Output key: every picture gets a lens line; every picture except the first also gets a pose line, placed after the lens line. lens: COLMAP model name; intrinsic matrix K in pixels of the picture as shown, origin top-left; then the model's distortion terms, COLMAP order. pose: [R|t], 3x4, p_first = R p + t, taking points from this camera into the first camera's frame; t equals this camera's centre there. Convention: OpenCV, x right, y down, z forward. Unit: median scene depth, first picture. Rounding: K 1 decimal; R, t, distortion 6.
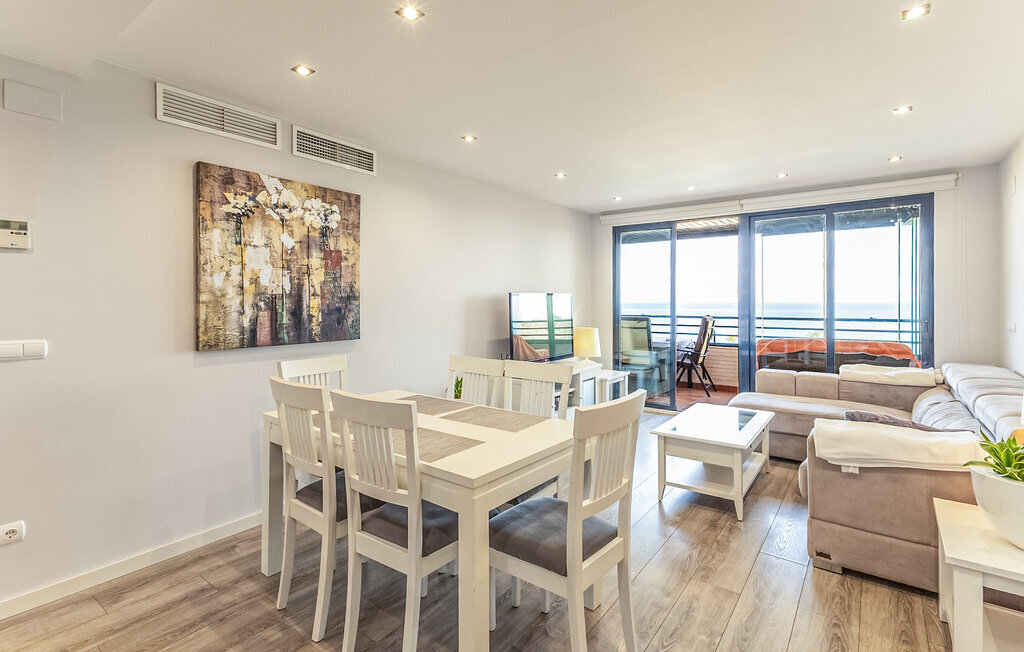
lens RADIAL K [[490.9, 0, 506.7], [0, 490.9, 297.0], [0, 0, 1]] dist [0.021953, -0.002651]
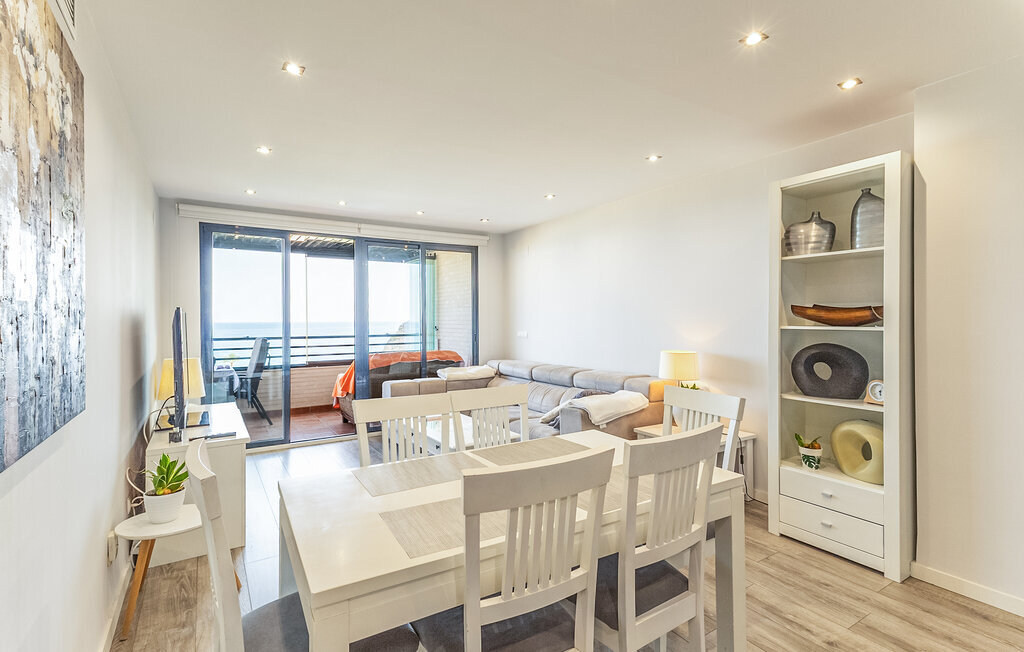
lens RADIAL K [[490.9, 0, 518.0], [0, 490.9, 320.2], [0, 0, 1]] dist [0.021953, -0.002651]
pose [[0.336163, -0.002107, 0.941801, -0.680526], [-0.004837, 0.999980, 0.003963, 0.003837], [-0.941791, -0.005888, 0.336146, 0.574122]]
